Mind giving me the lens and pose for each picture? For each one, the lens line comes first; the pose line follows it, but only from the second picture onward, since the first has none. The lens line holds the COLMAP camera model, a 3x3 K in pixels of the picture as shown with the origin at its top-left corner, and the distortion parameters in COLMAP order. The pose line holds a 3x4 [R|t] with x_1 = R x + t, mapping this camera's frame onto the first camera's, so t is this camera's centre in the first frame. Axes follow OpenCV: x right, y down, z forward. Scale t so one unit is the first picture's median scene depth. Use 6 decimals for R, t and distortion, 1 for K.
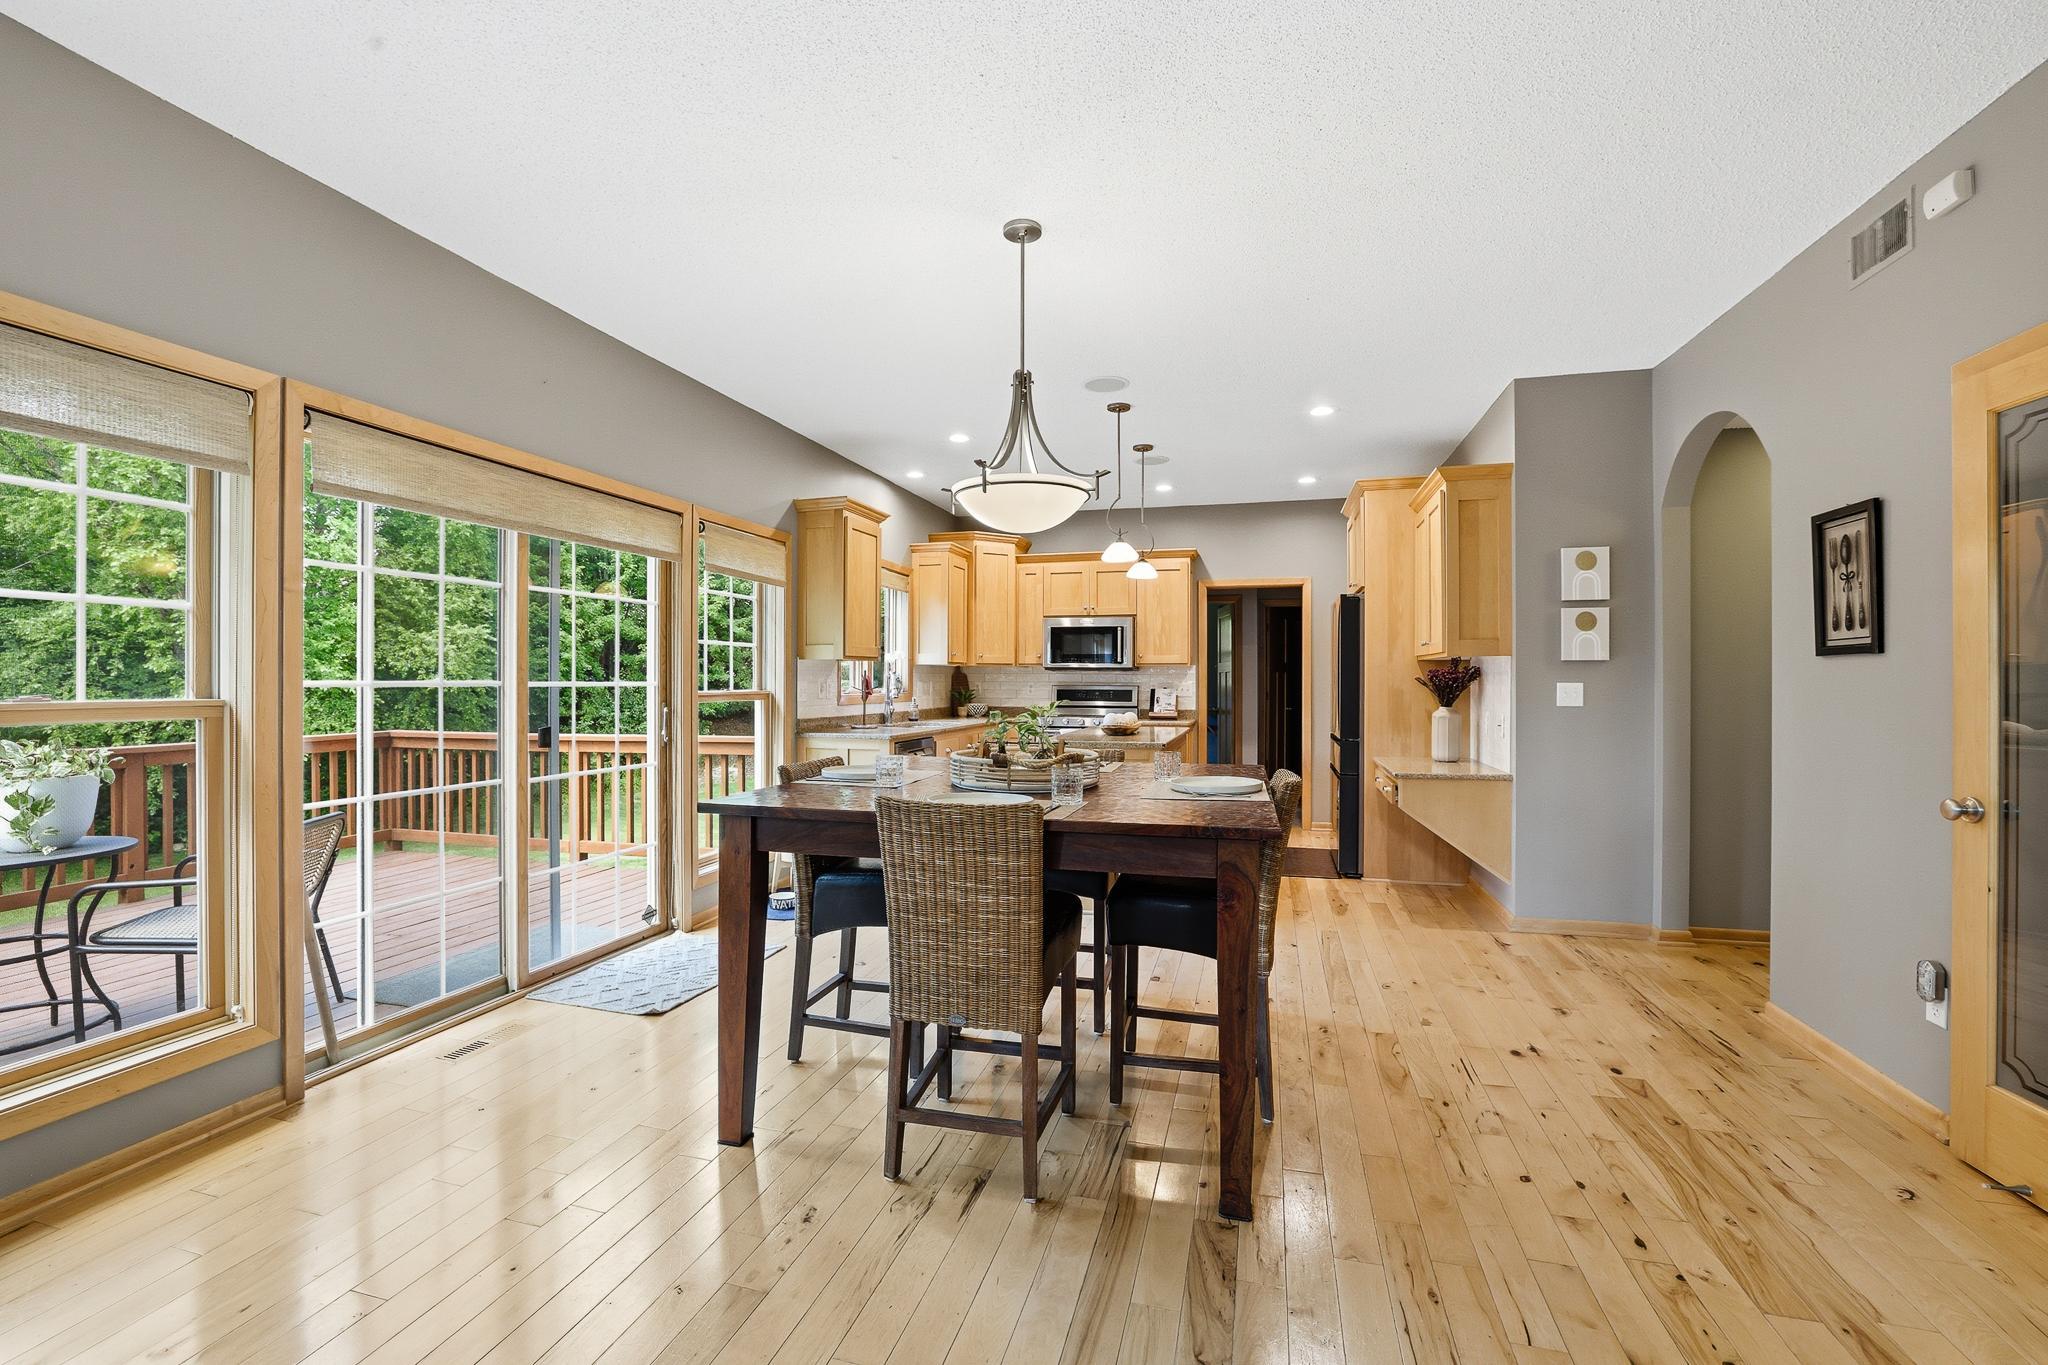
lens RADIAL K [[870.2, 0, 1030.1], [0, 870.2, 680.0], [0, 0, 1]] dist [-0.020632, 0.000394]
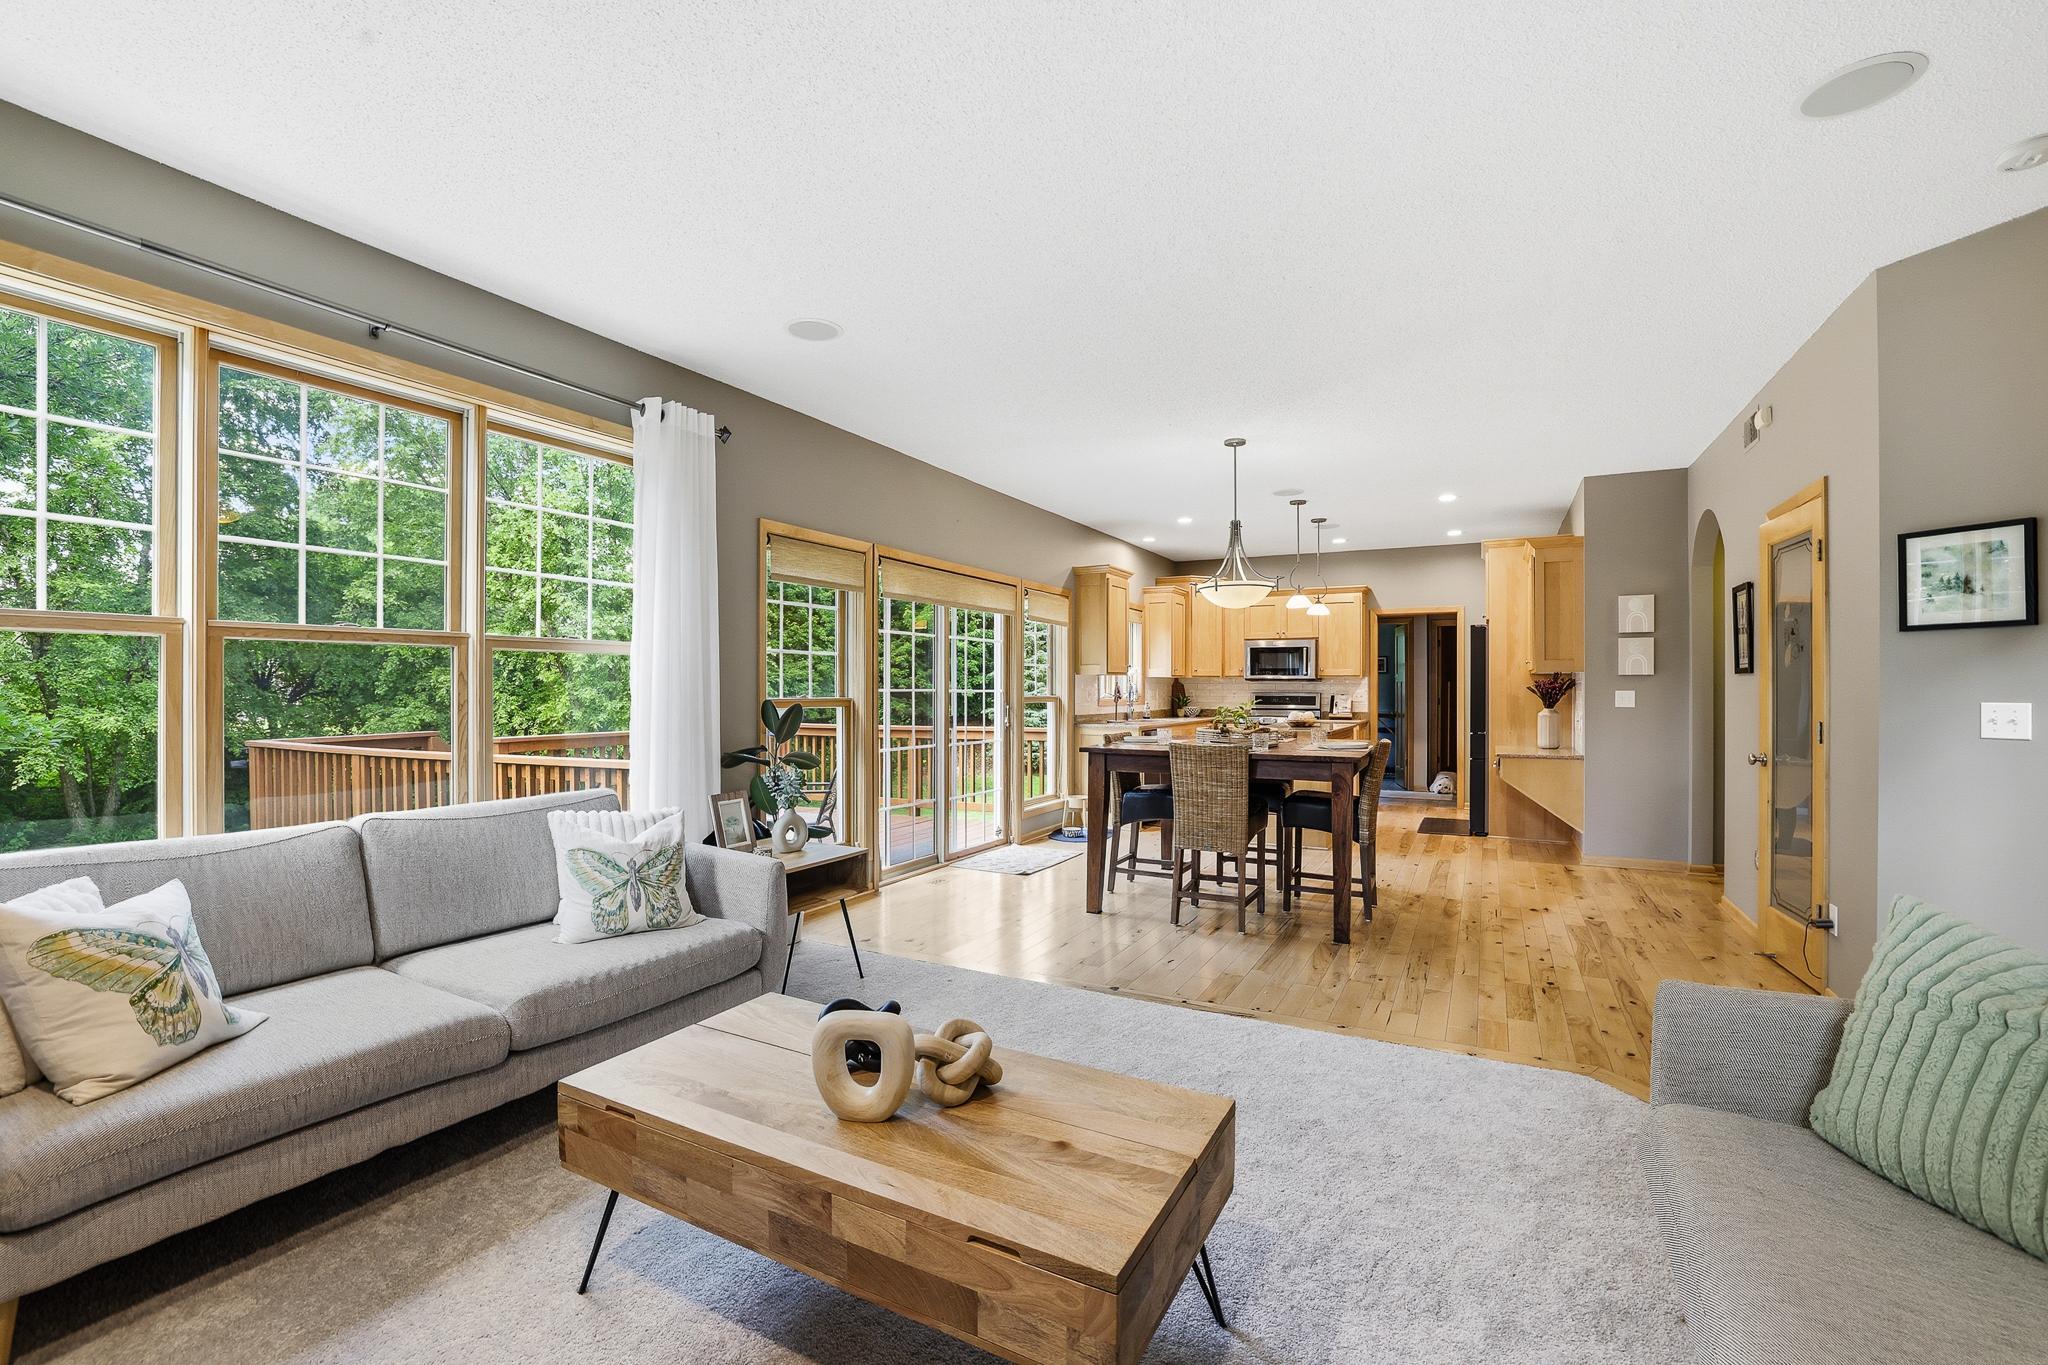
lens RADIAL K [[870.2, 0, 1035.8], [0, 870.2, 687.4], [0, 0, 1]] dist [-0.020632, 0.000394]
pose [[0.976589, -0.000660, -0.215114, -0.014079], [0.000633, 1.000000, -0.000195, -0.001799], [0.215114, 0.000054, 0.976589, -0.478793]]
